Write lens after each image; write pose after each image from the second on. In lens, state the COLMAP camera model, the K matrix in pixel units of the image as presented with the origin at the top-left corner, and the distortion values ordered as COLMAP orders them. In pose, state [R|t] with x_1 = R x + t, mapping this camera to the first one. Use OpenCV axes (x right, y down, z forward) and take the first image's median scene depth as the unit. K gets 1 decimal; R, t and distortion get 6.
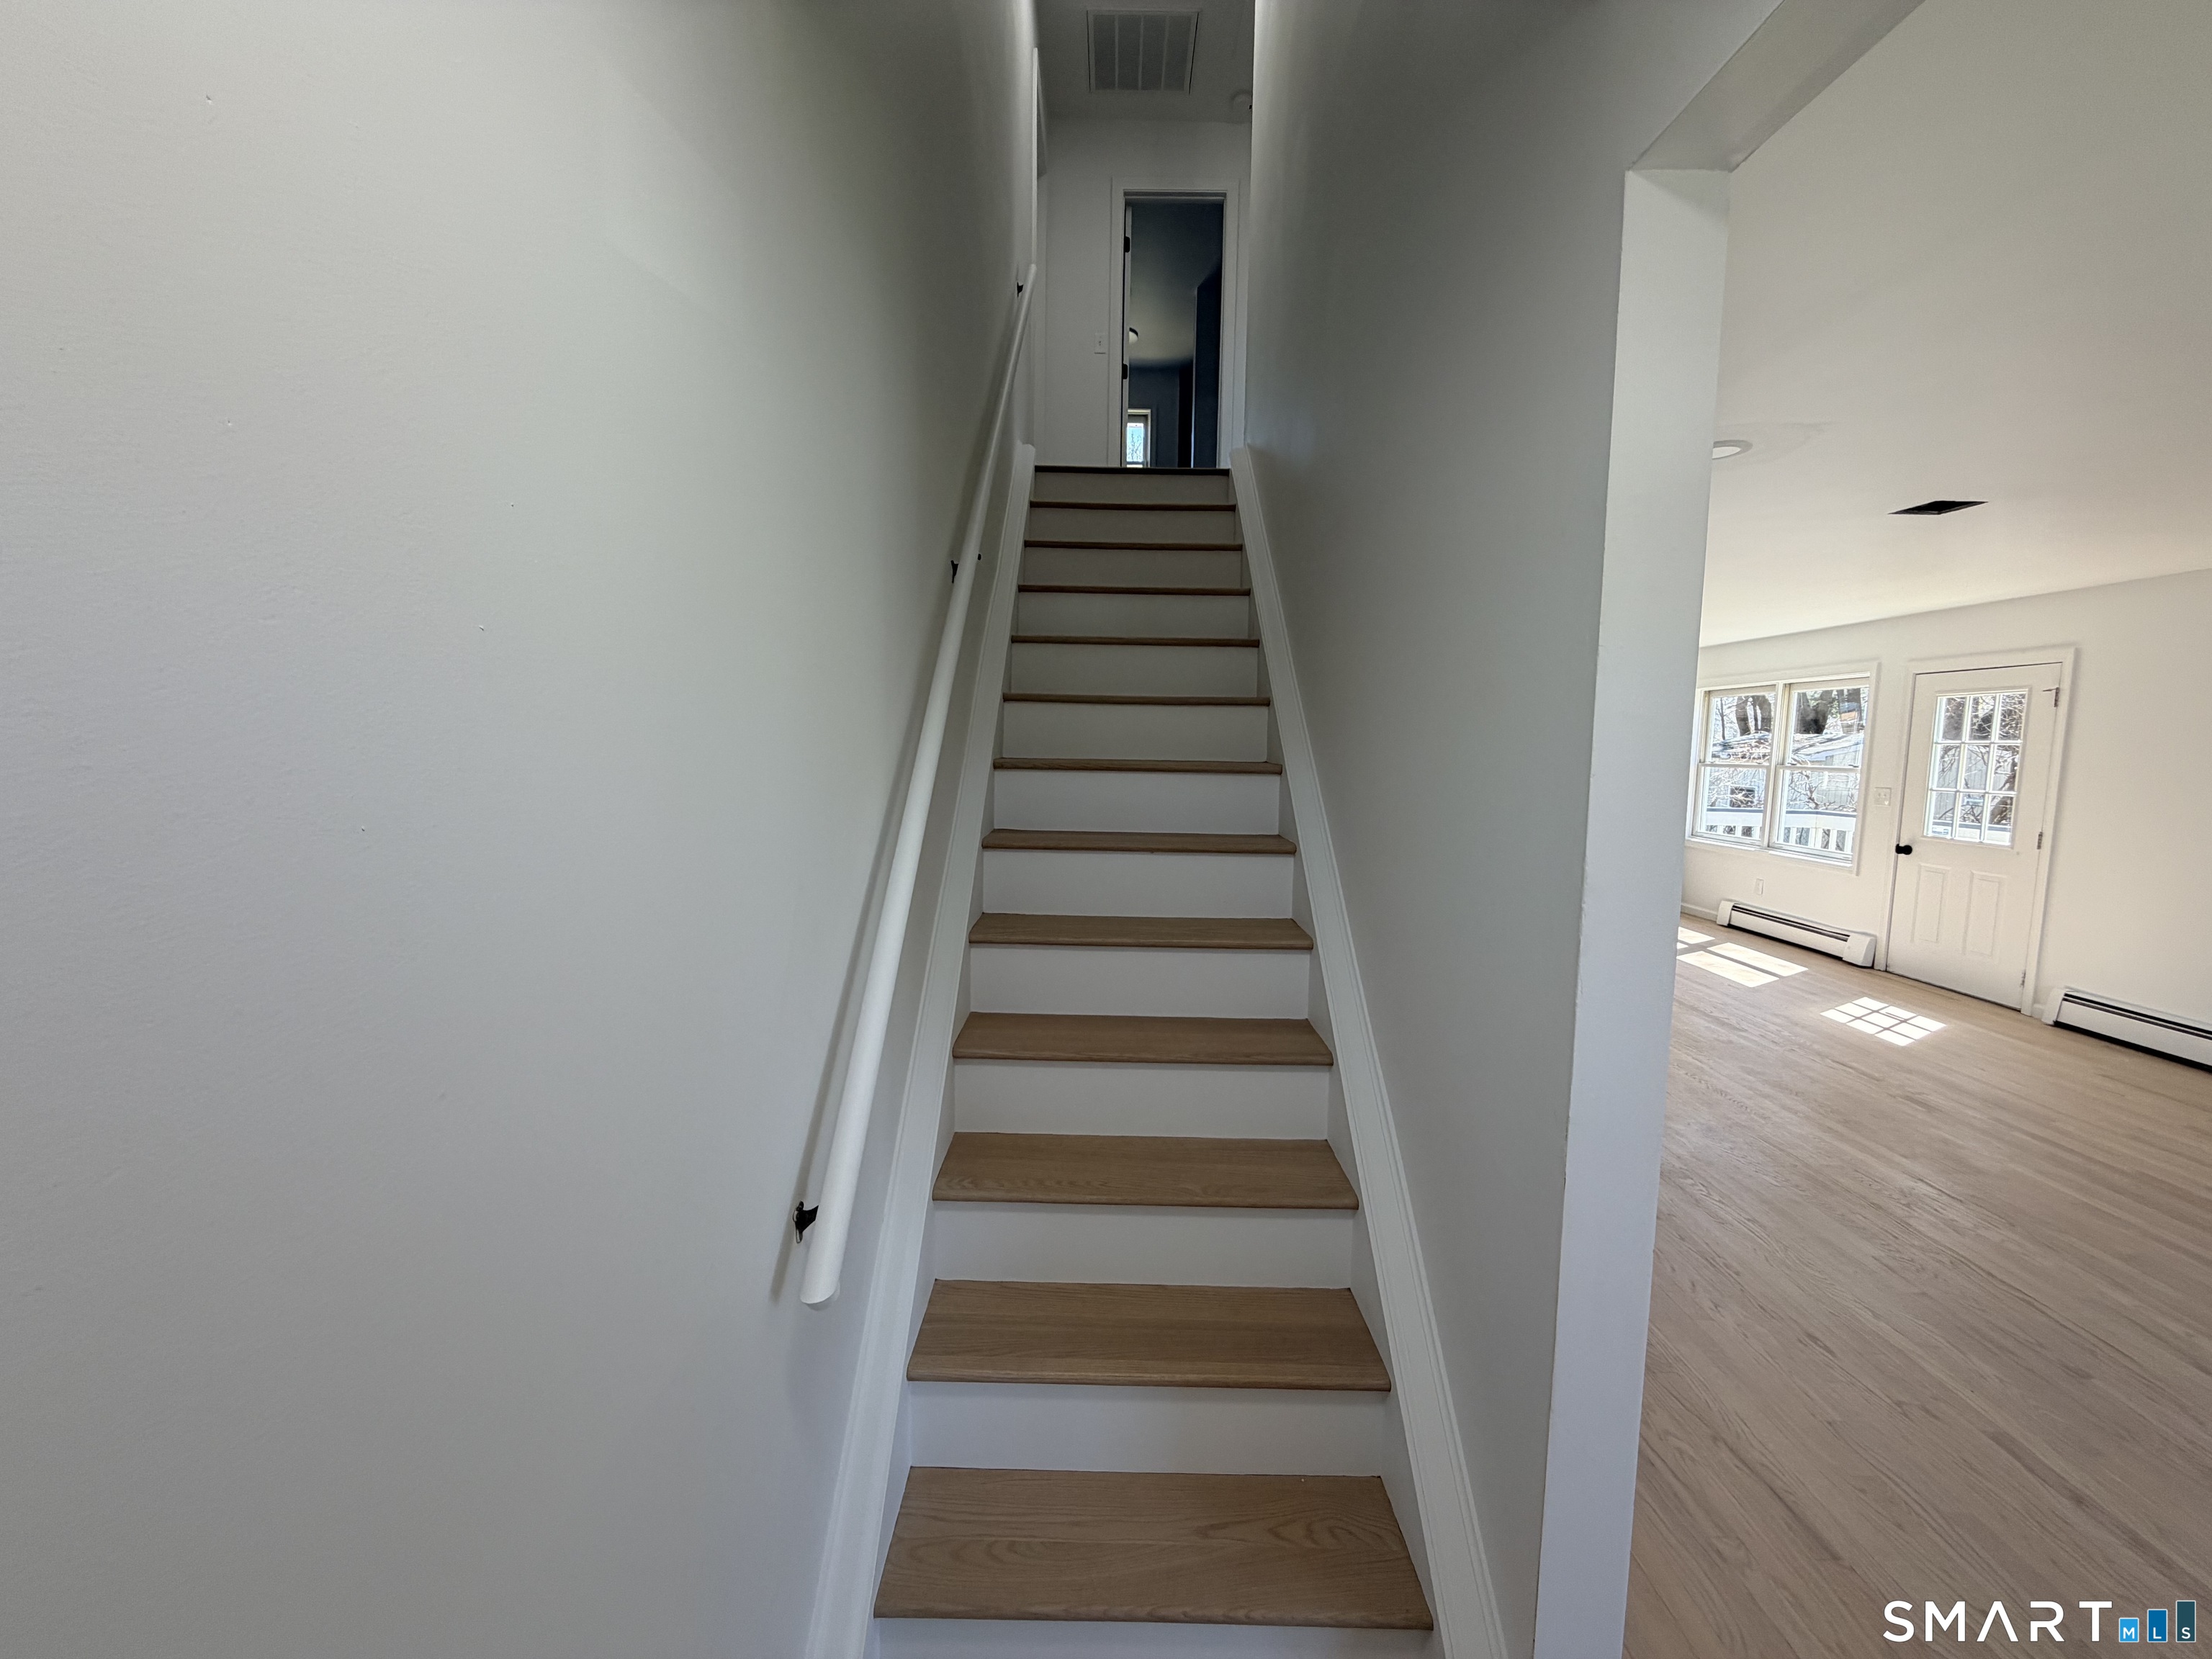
lens RADIAL K [[879.1, 0, 1104.7], [0, 879.1, 827.4], [0, 0, 1]] dist [-0.002582, -0.000551]
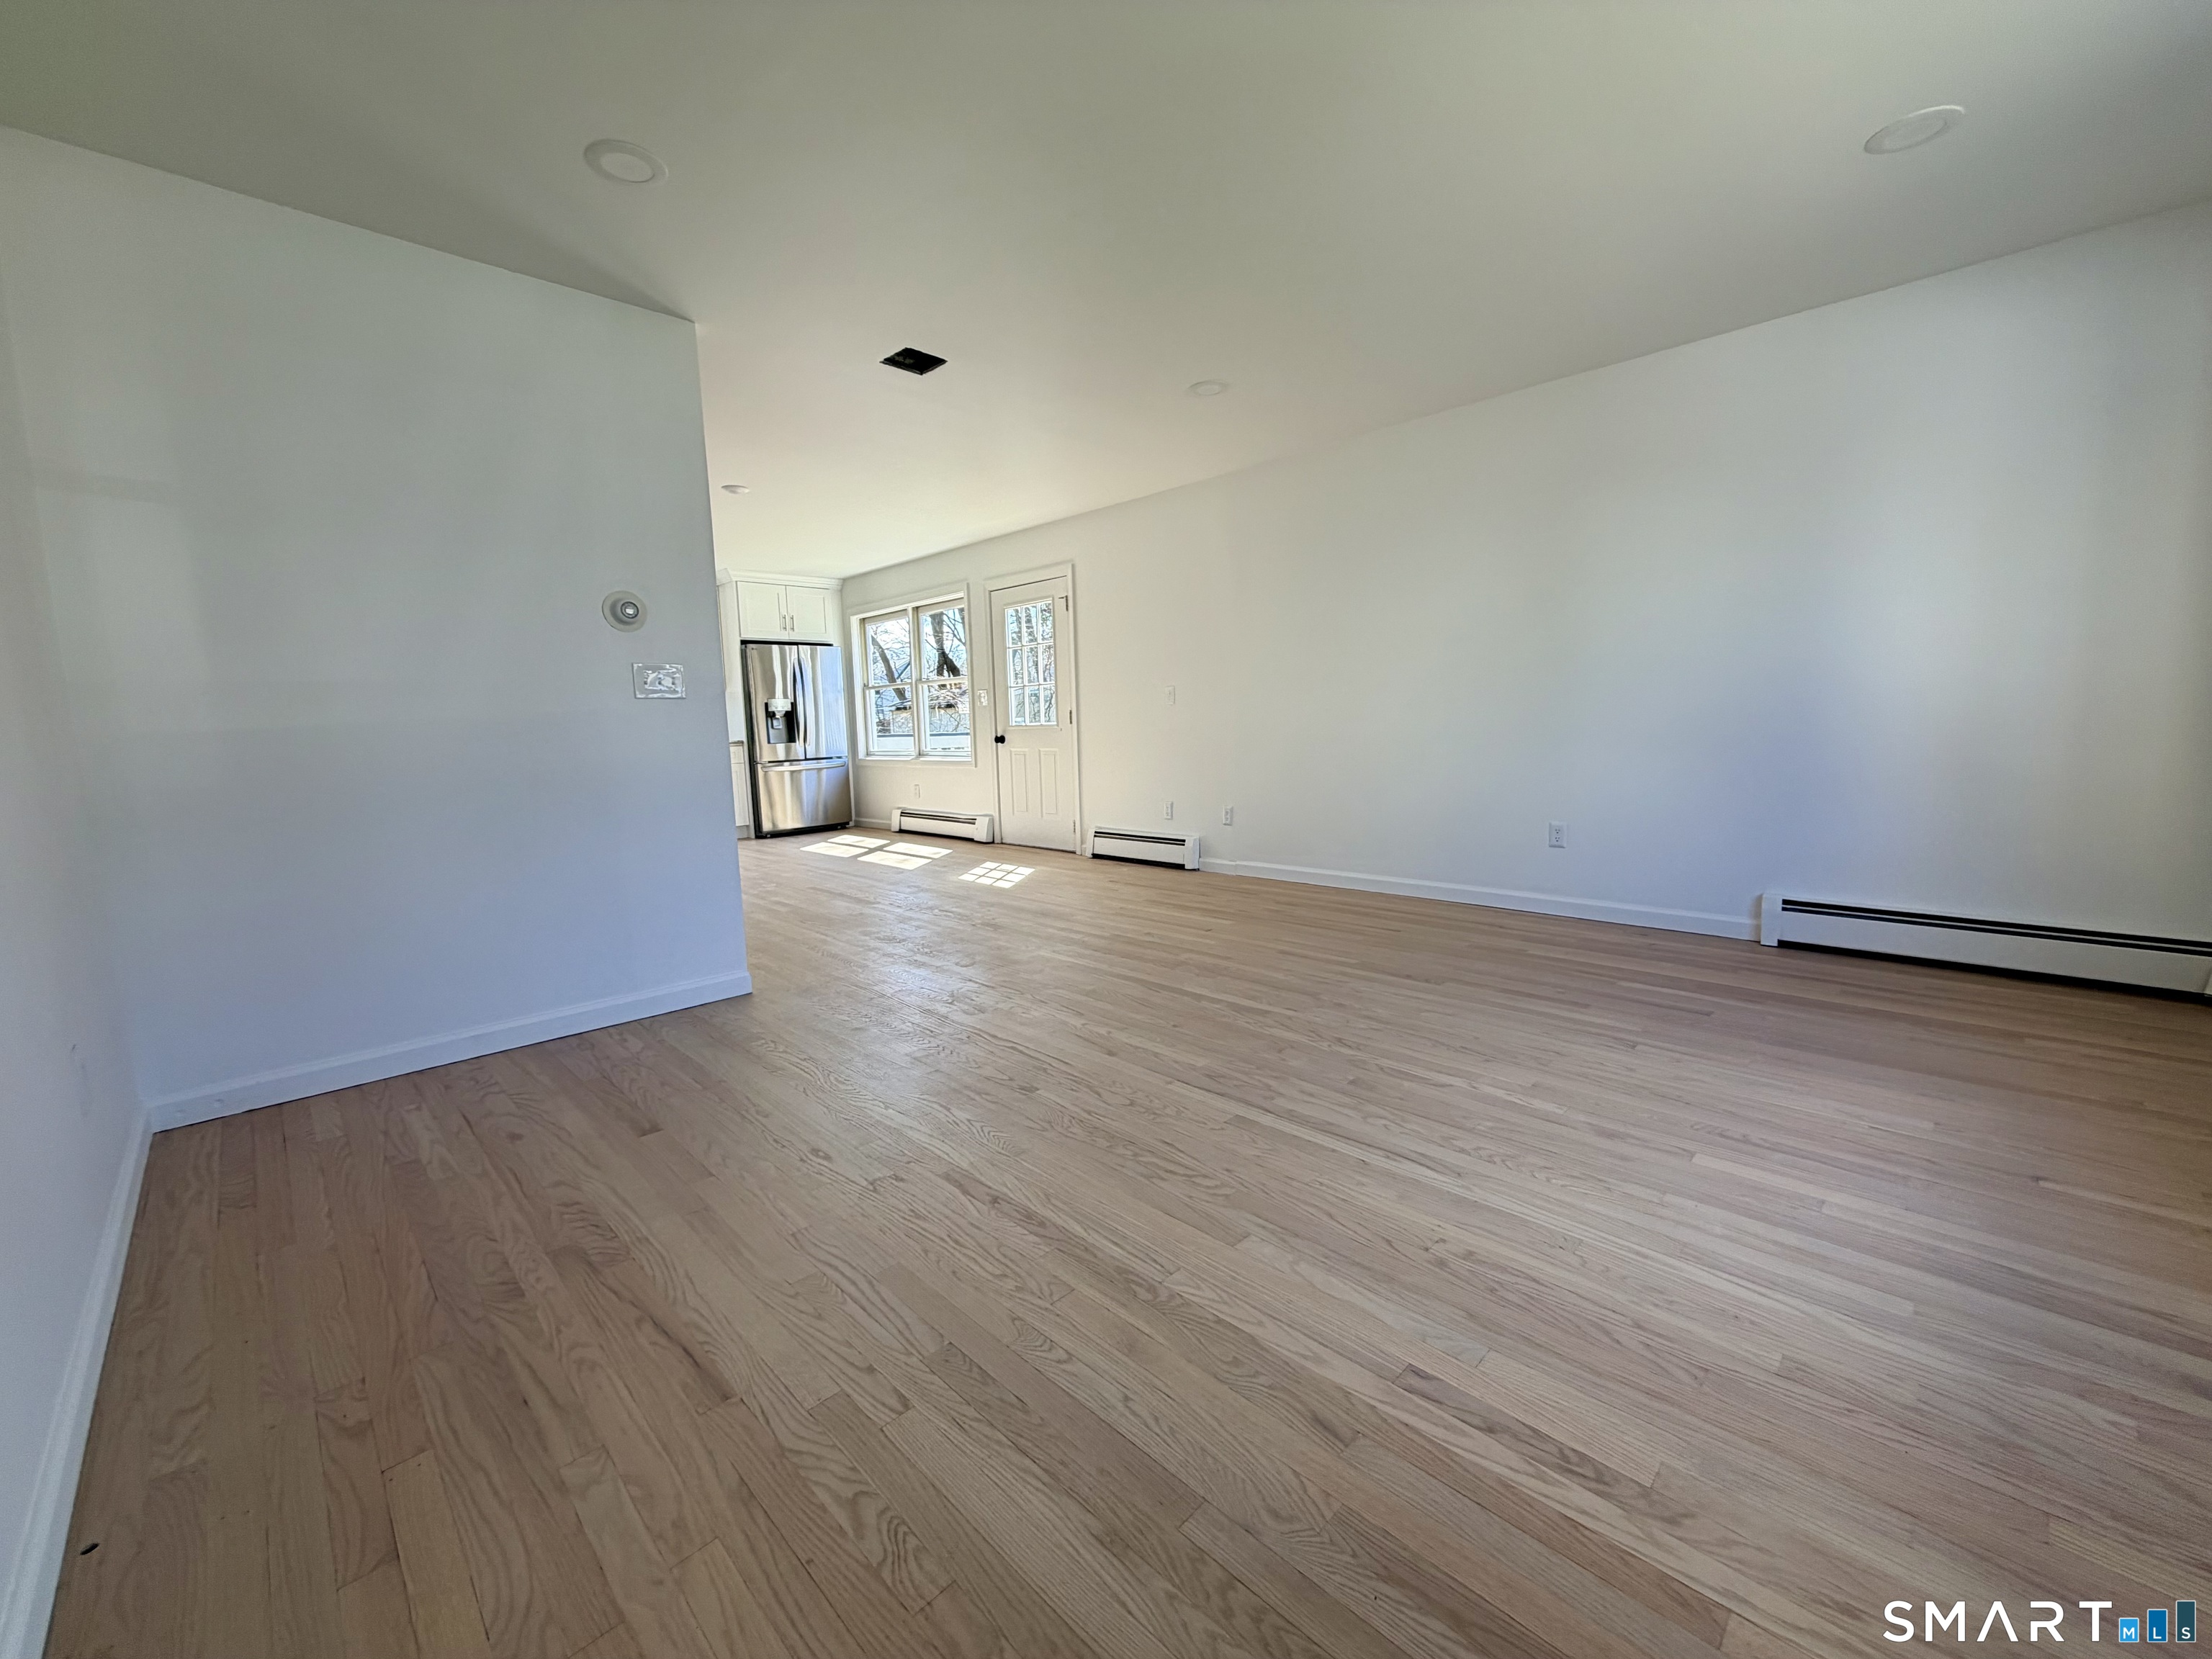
lens RADIAL K [[879.1, 0, 1104.7], [0, 879.1, 827.4], [0, 0, 1]] dist [-0.002582, -0.000551]
pose [[0.705188, -0.120354, 0.698731, 0.194393], [0.106535, 0.992286, 0.063398, 0.102403], [-0.700971, 0.029731, 0.712569, 0.058587]]
